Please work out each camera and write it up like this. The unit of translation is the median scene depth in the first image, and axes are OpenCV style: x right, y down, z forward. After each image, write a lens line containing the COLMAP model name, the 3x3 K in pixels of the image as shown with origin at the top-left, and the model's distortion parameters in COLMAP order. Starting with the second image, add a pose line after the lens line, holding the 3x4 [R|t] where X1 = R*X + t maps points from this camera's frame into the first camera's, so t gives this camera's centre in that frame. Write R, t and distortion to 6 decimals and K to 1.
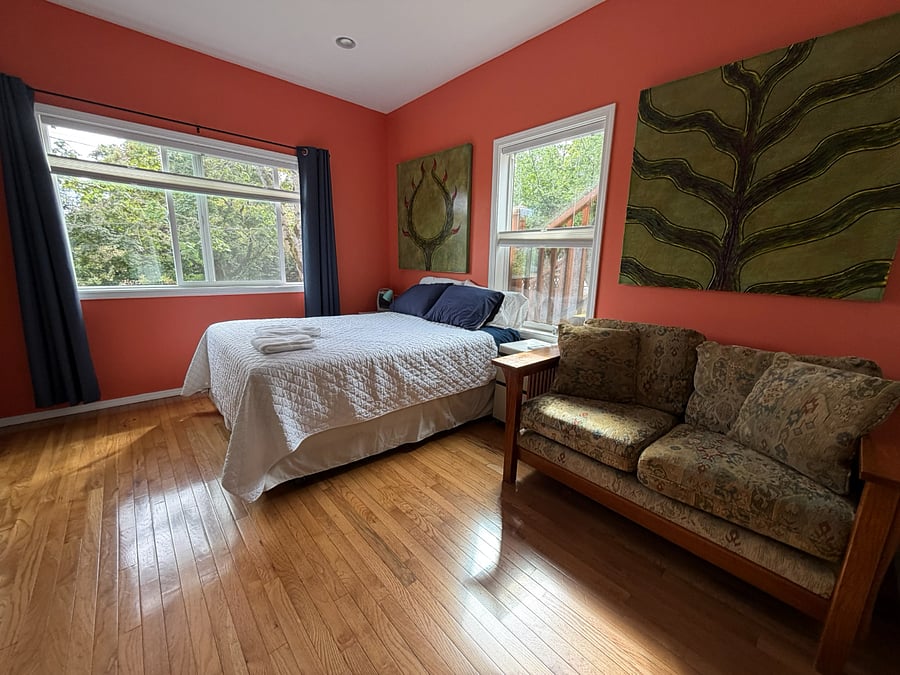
lens RADIAL K [[358.9, 0, 453.6], [0, 358.9, 336.4], [0, 0, 1]] dist [-0.000071, 0.000143]
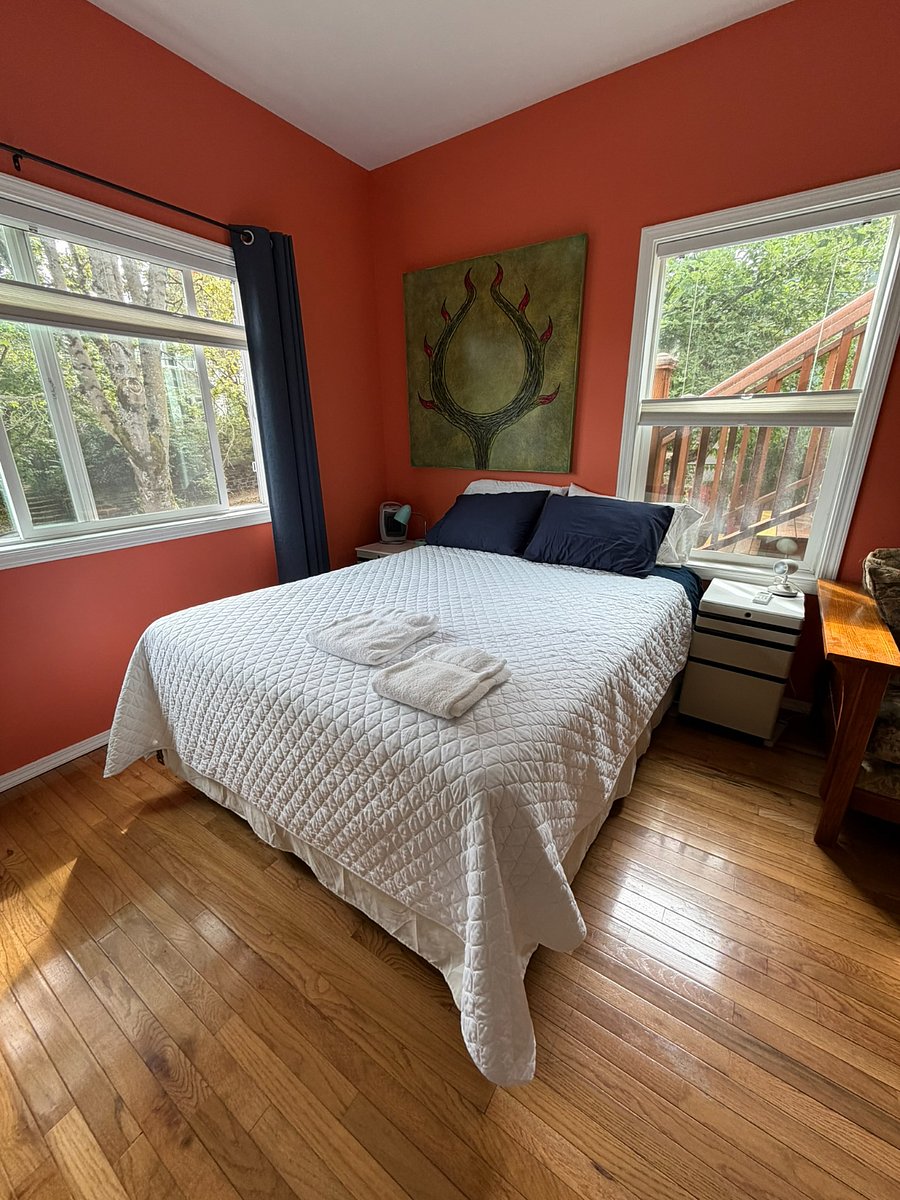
lens RADIAL K [[478.6, 0, 450.7], [0, 478.6, 596.9], [0, 0, 1]] dist [-0.000071, 0.000143]
pose [[0.969435, -0.112637, 0.217964, -0.359058], [0.084402, 0.987272, 0.134797, -0.098875], [-0.230373, -0.112280, 0.966603, 0.261486]]
